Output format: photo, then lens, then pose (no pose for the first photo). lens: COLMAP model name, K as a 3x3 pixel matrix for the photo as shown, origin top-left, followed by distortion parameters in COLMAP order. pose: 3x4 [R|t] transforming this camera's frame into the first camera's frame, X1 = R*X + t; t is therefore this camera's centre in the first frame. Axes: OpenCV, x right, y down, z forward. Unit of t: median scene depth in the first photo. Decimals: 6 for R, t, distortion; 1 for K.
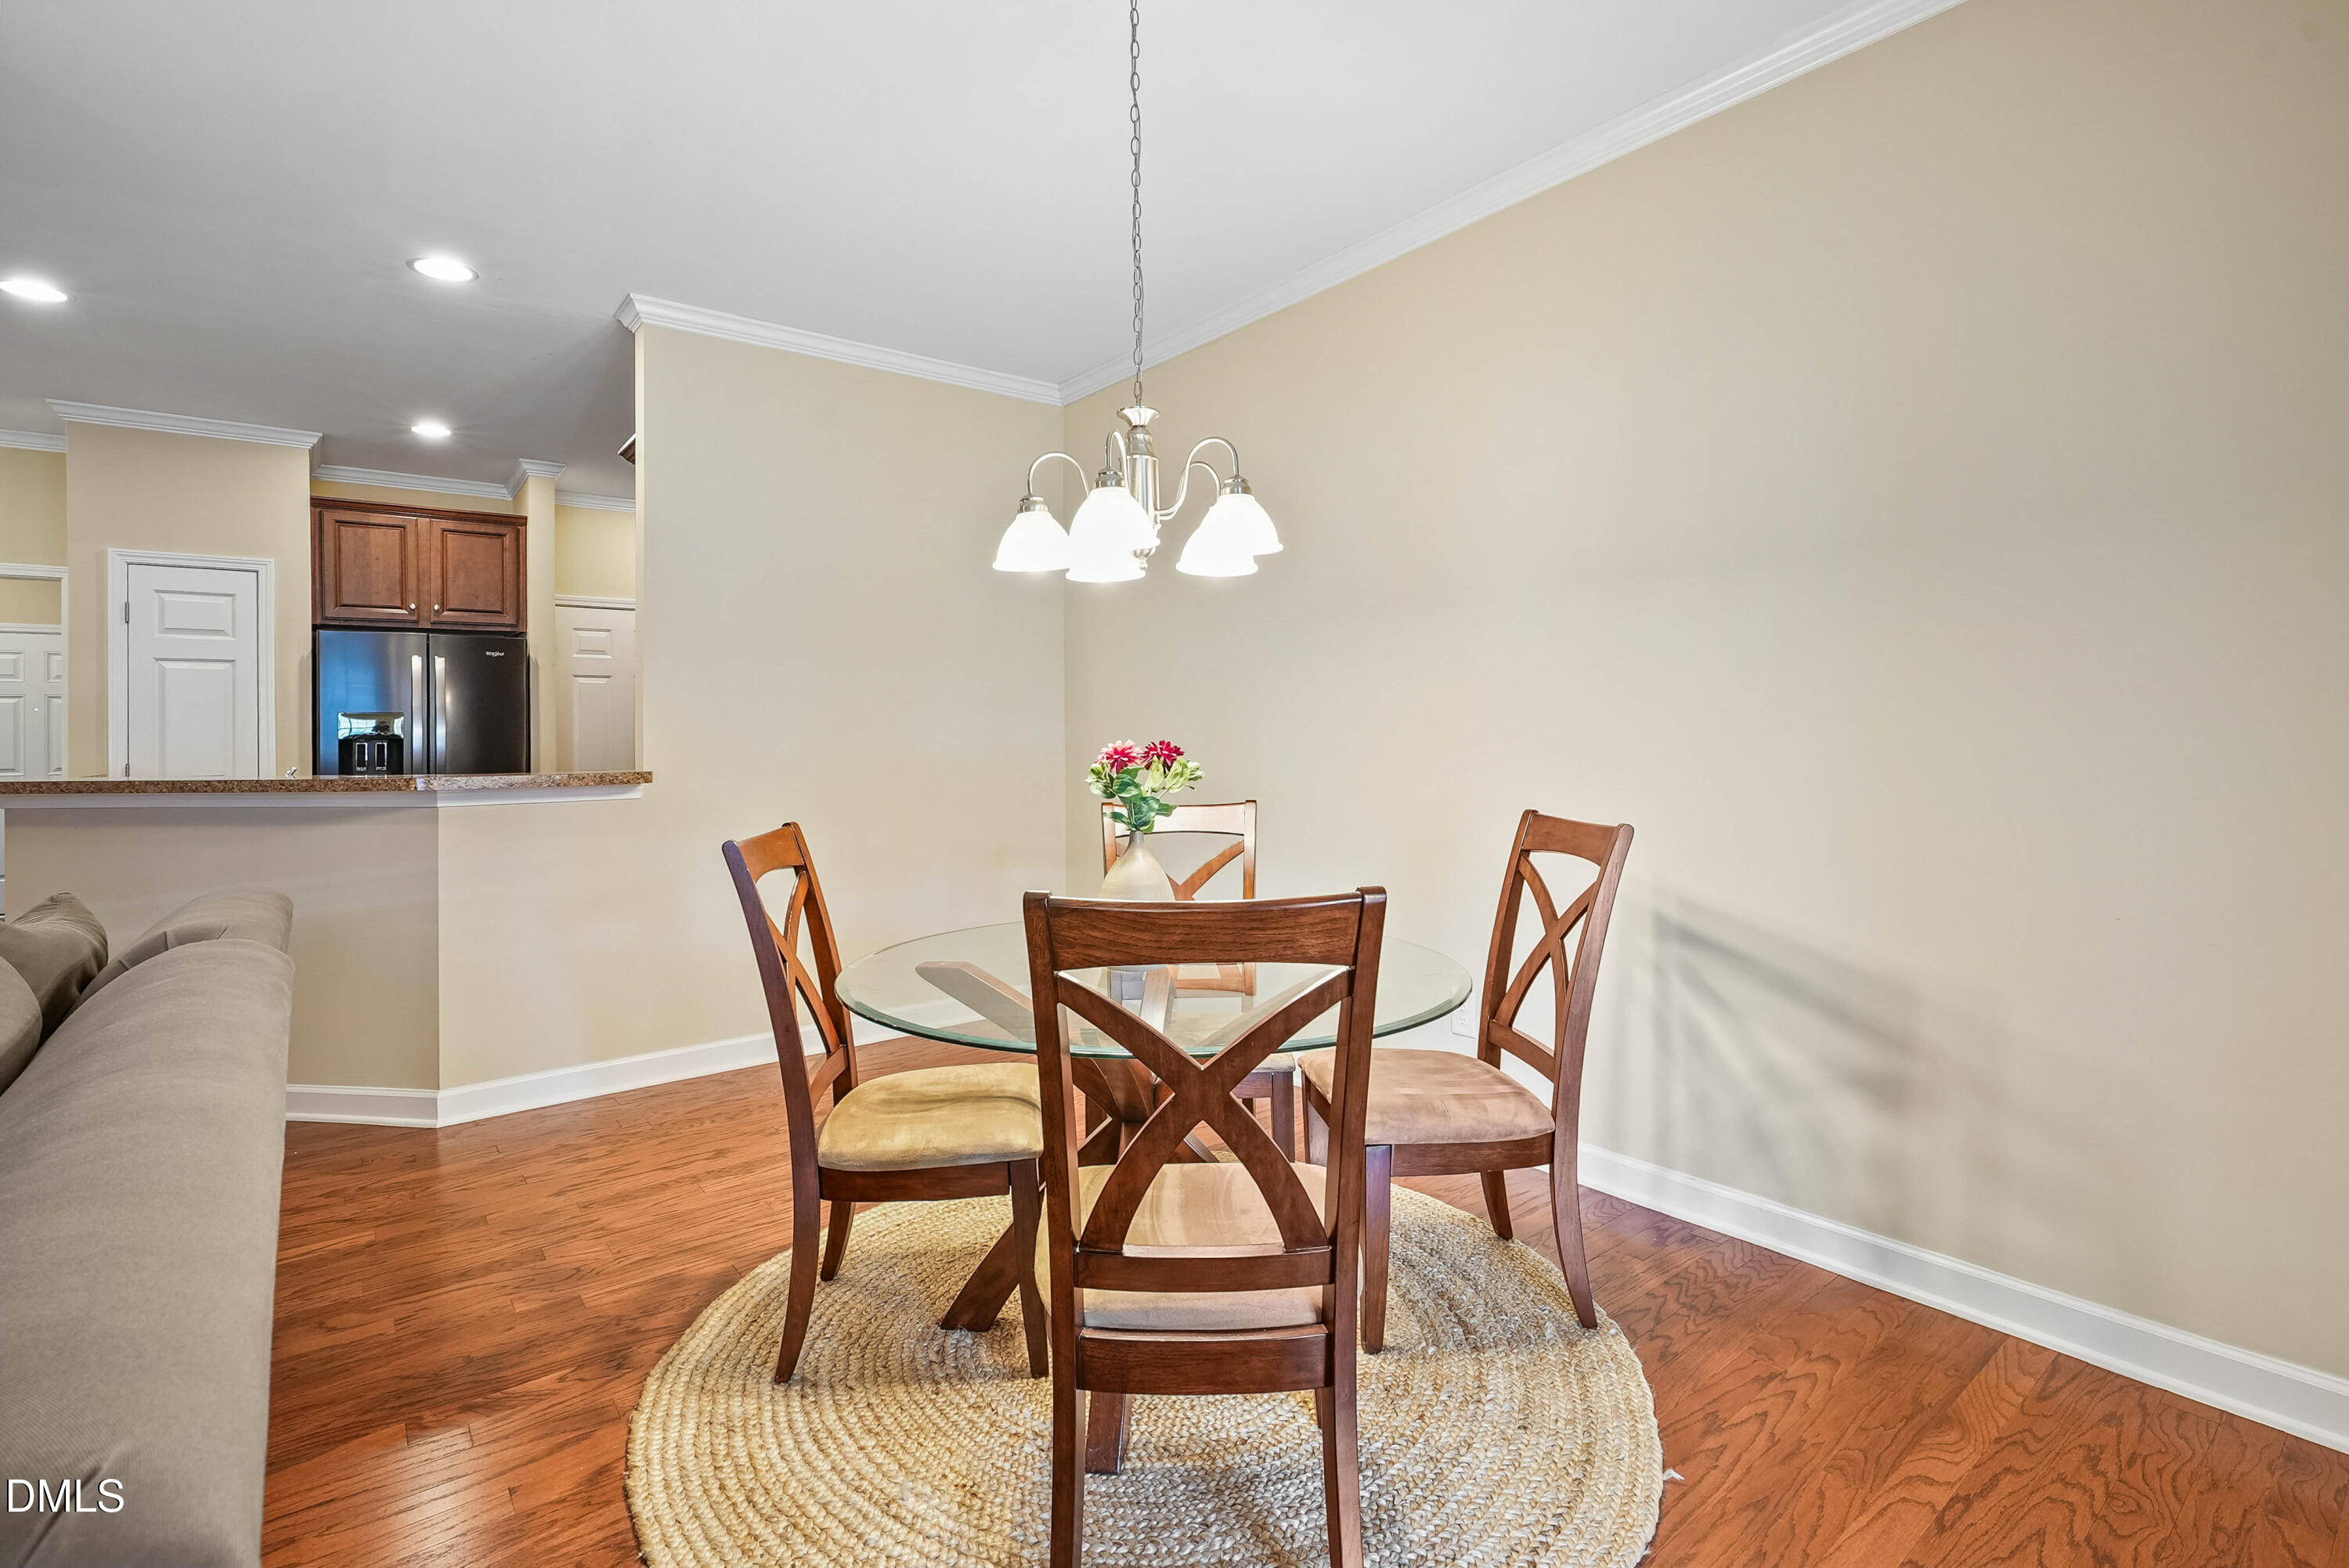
lens RADIAL K [[1074.3, 0, 1142.7], [0, 1074.3, 751.5], [0, 0, 1]] dist [0.000475, -0.000064]
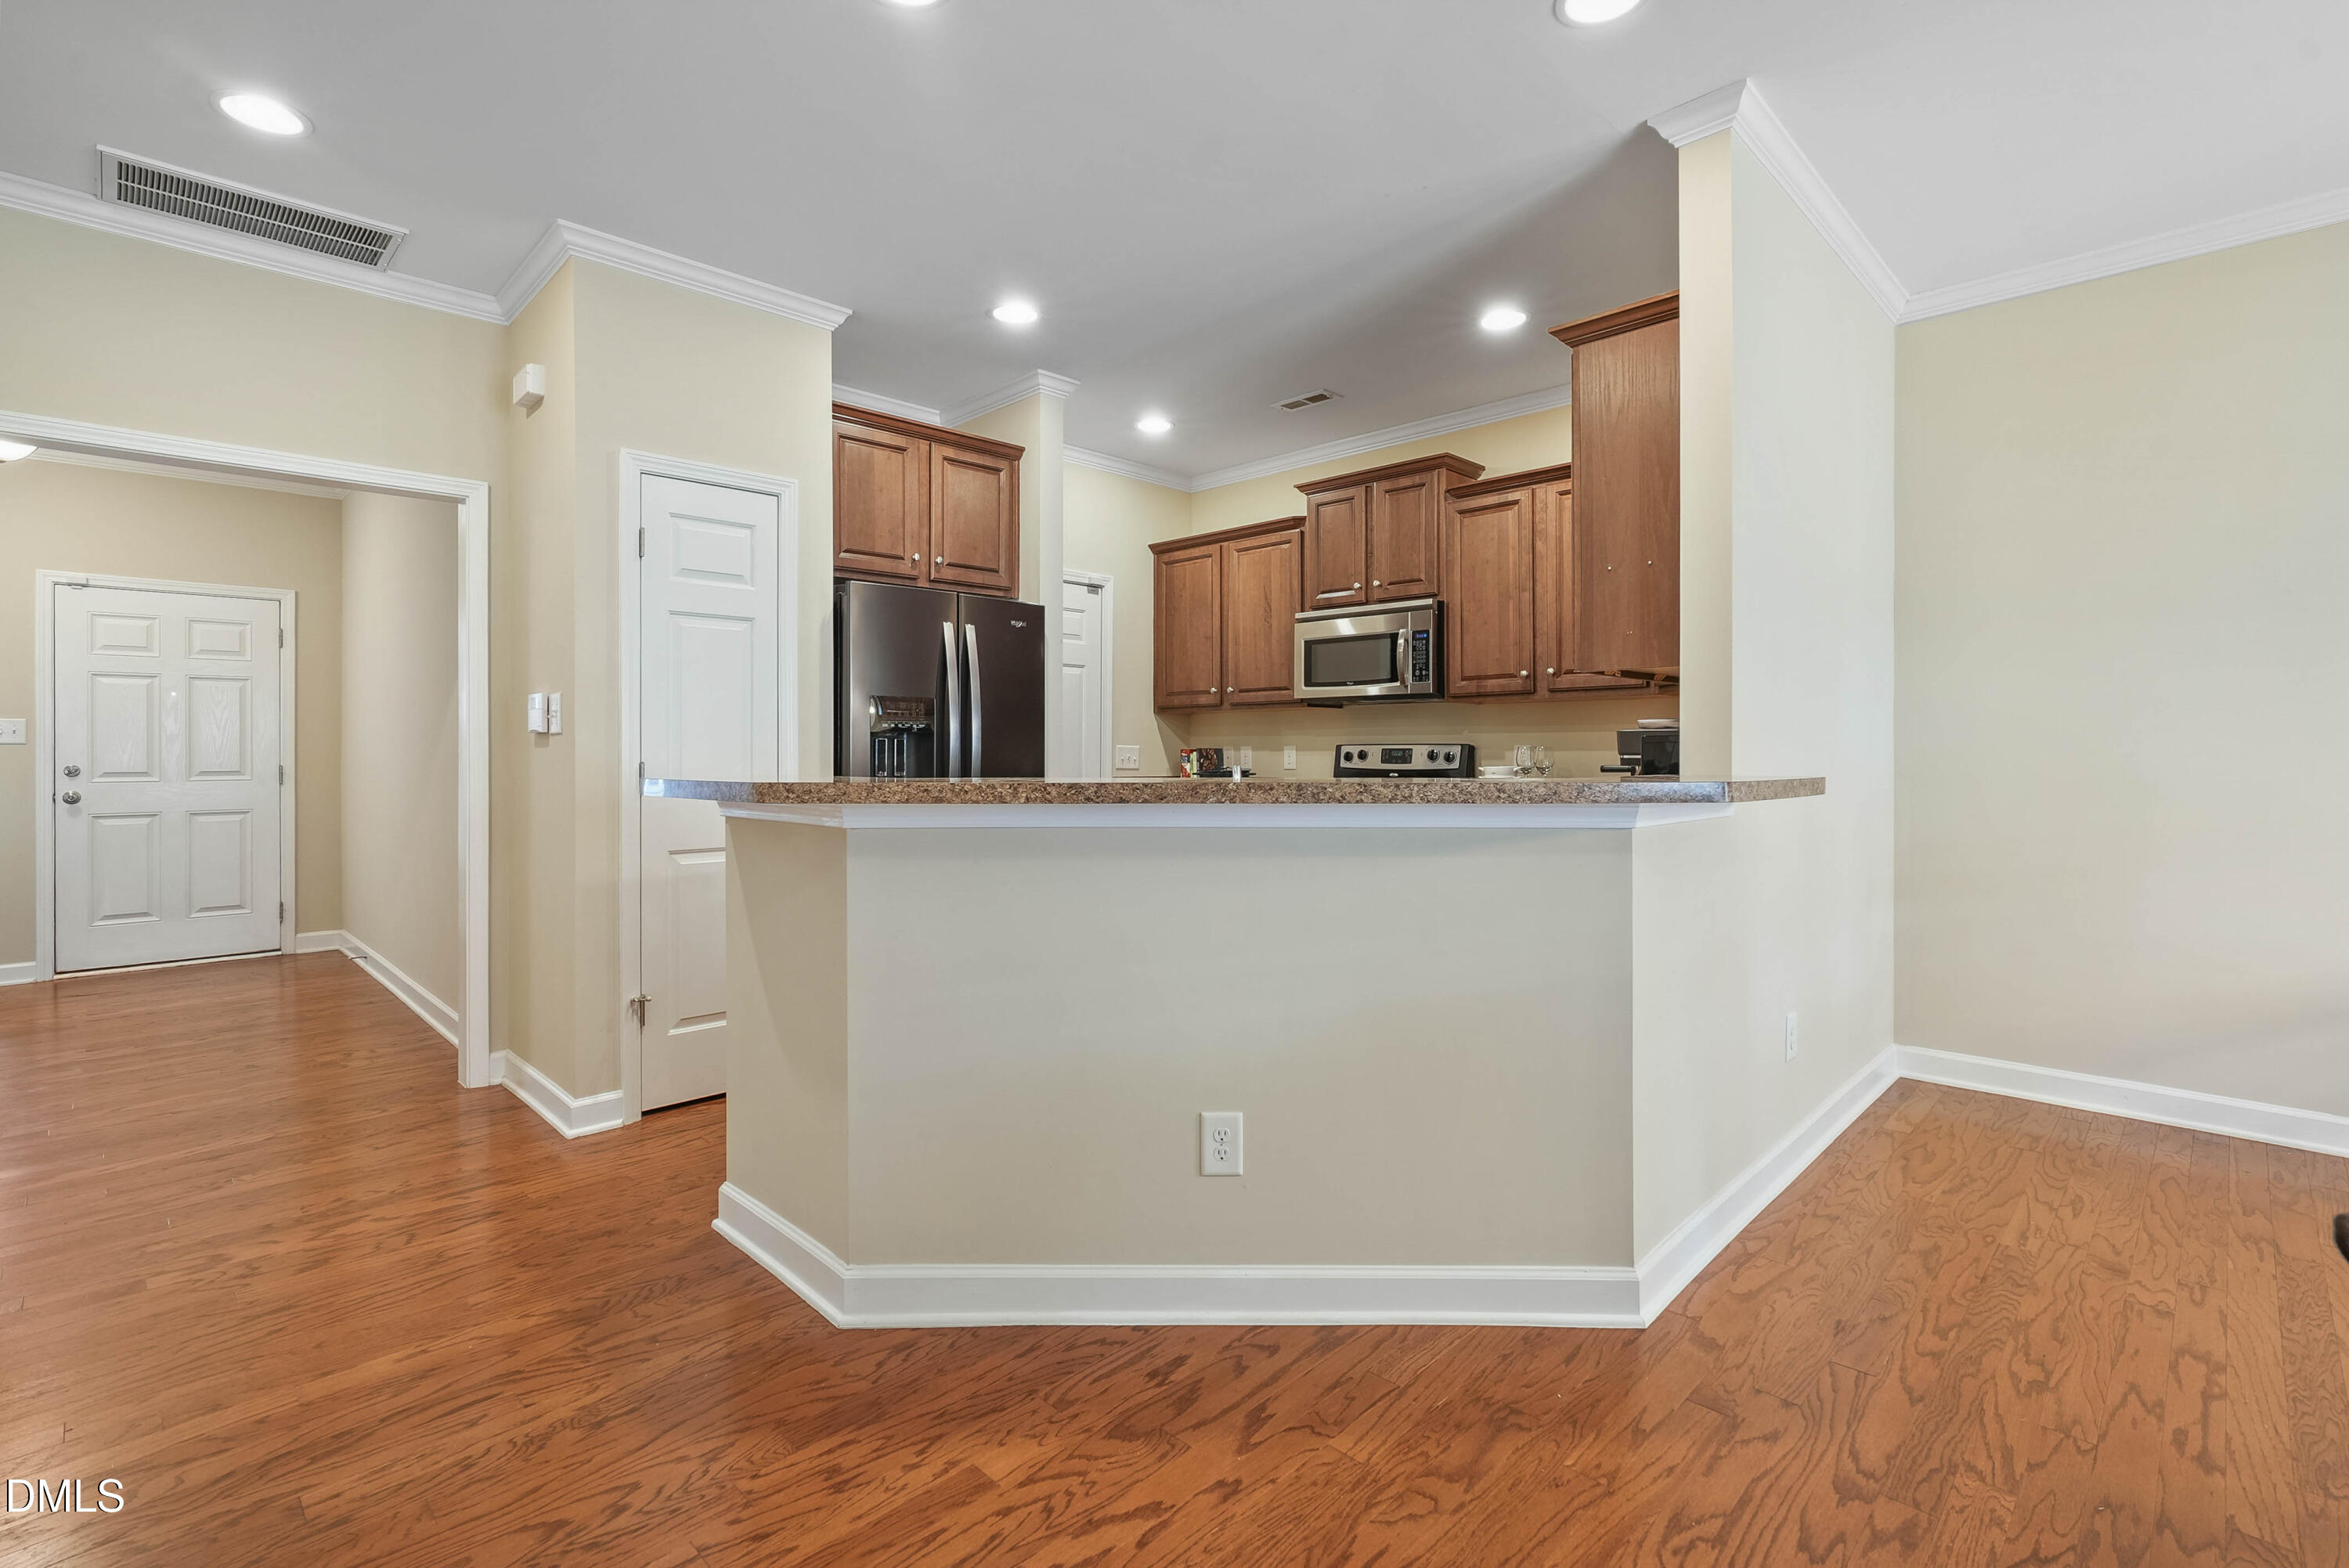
lens RADIAL K [[1074.3, 0, 1164.6], [0, 1074.3, 745.9], [0, 0, 1]] dist [0.000475, -0.000064]
pose [[0.991650, 0.014815, 0.128102, -0.645114], [-0.012774, 0.999778, -0.016742, 0.010086], [-0.128321, 0.014966, 0.991620, 0.245018]]
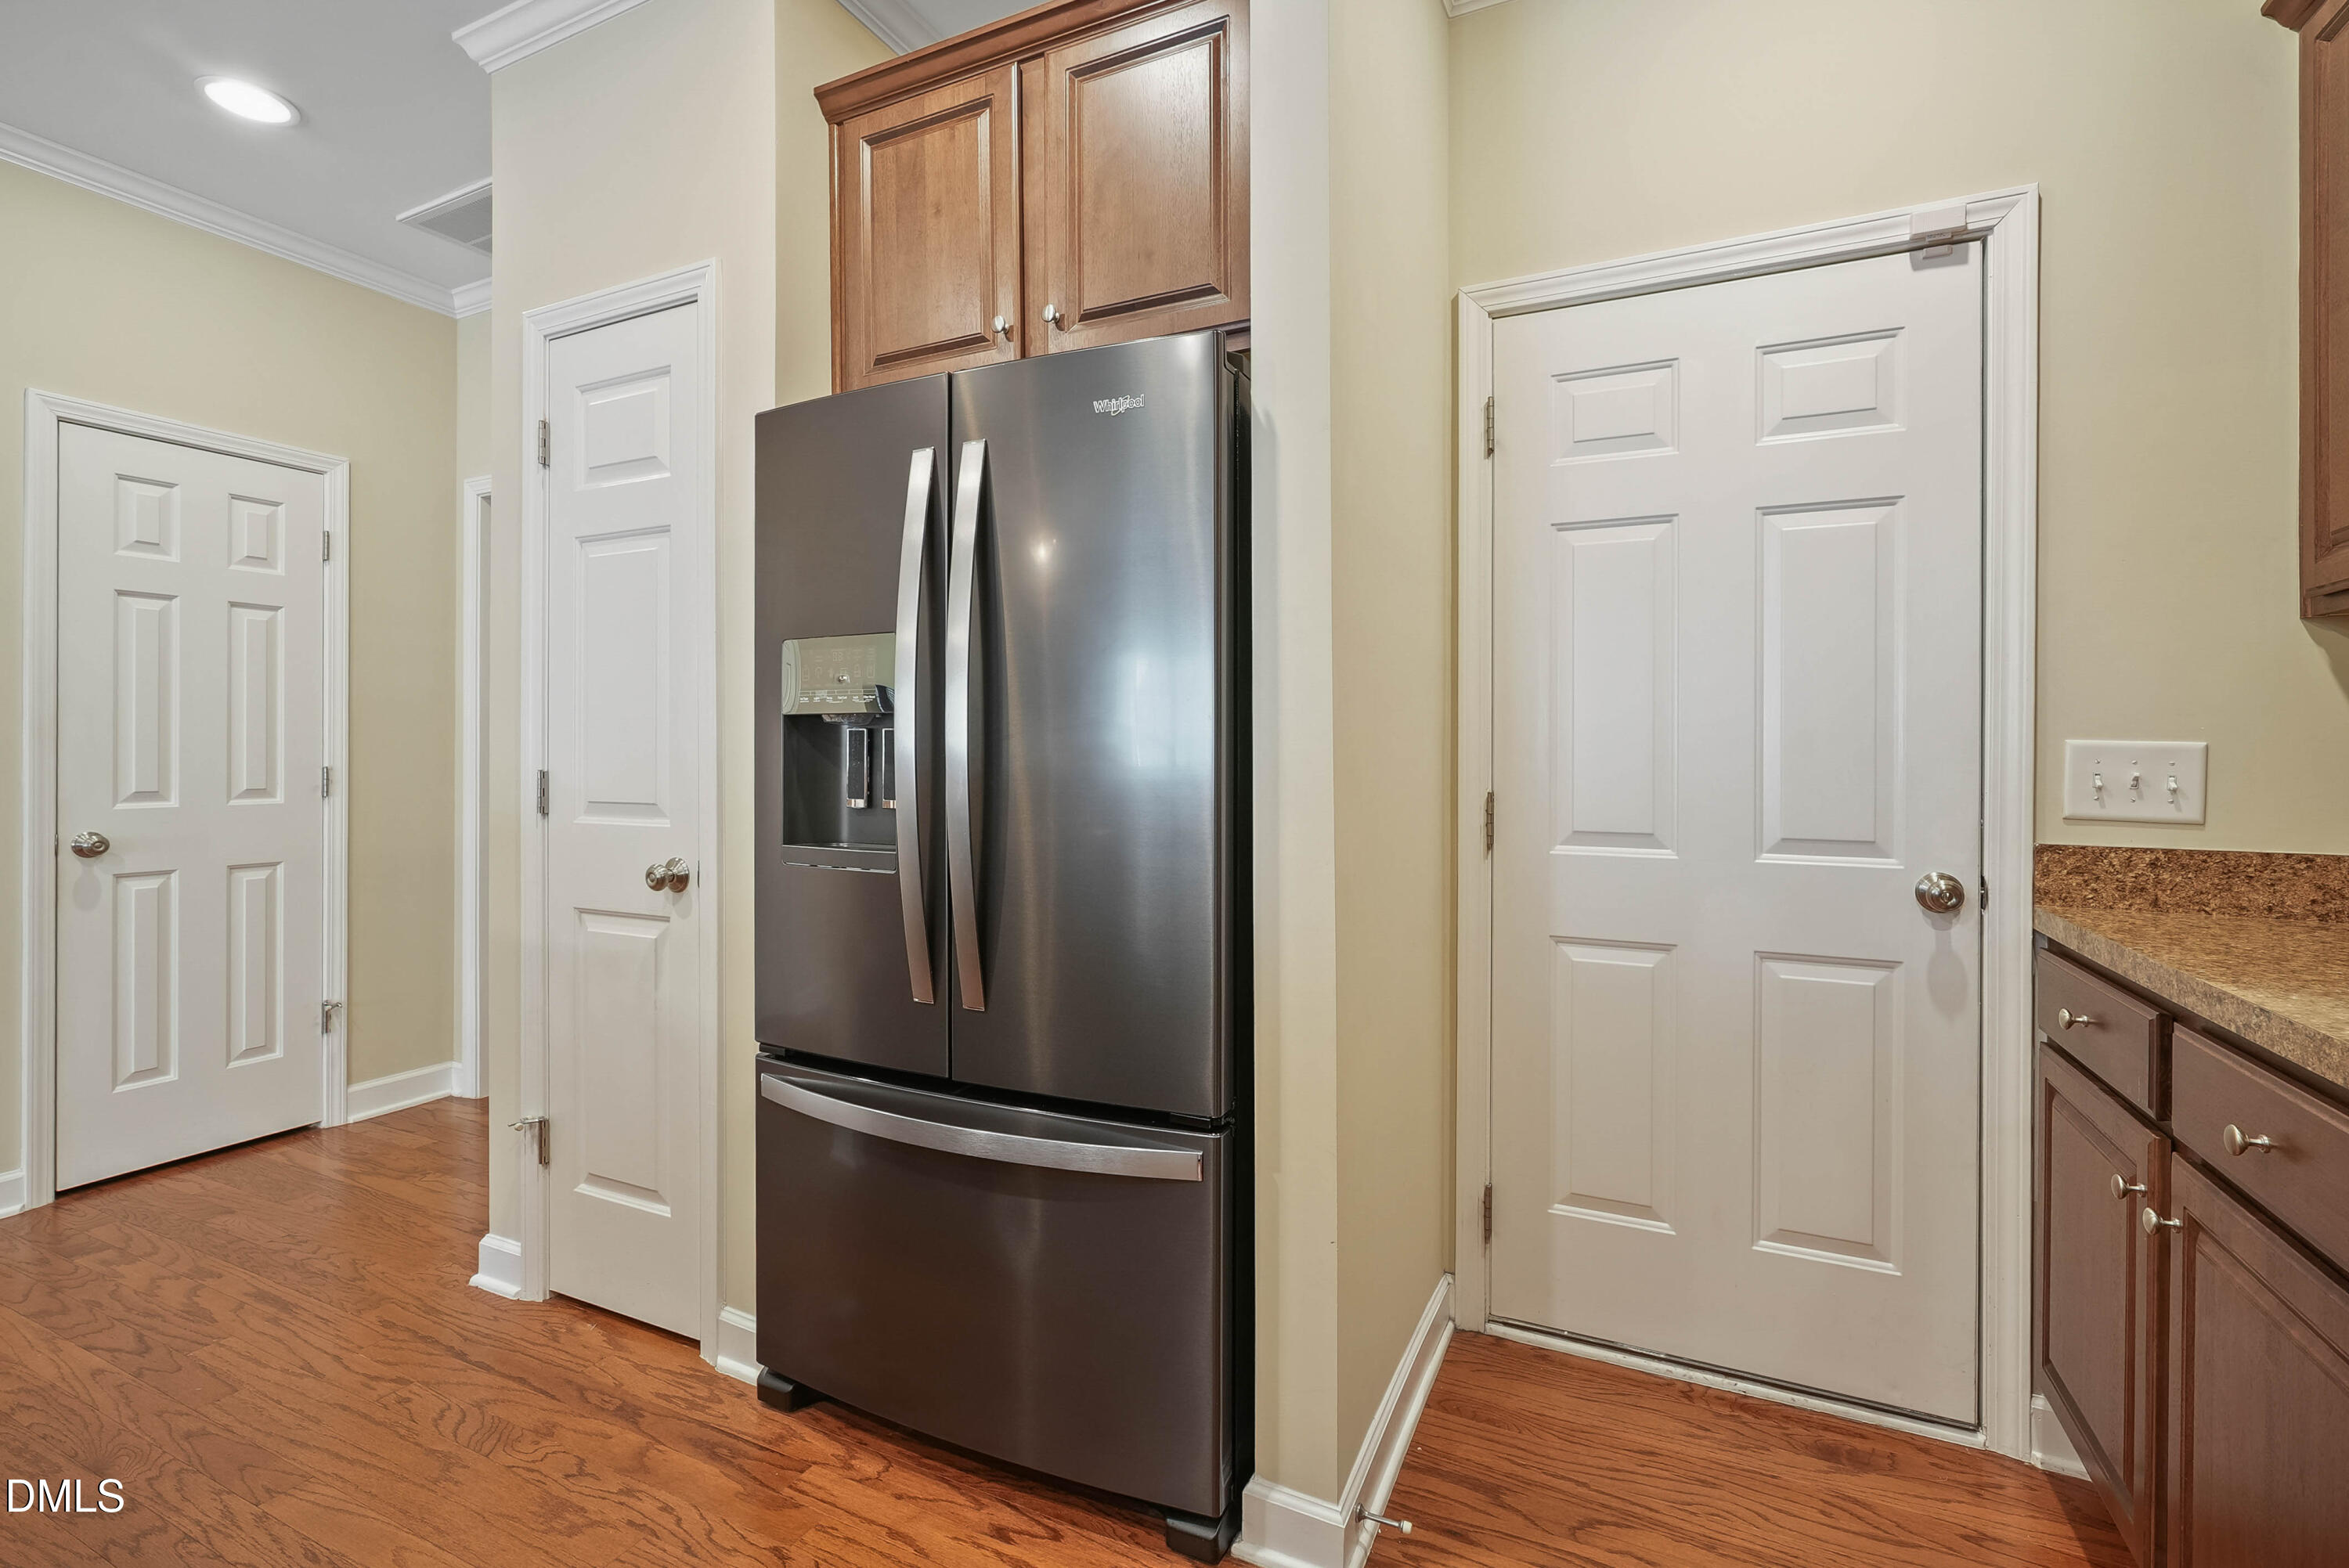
lens RADIAL K [[1074.3, 0, 1166.0], [0, 1074.3, 757.7], [0, 0, 1]] dist [0.000475, -0.000064]
pose [[0.442691, 0.023508, -0.896366, -0.380903], [-0.020159, 0.999665, 0.016261, -0.003813], [0.896447, 0.010872, 0.443017, 0.946057]]
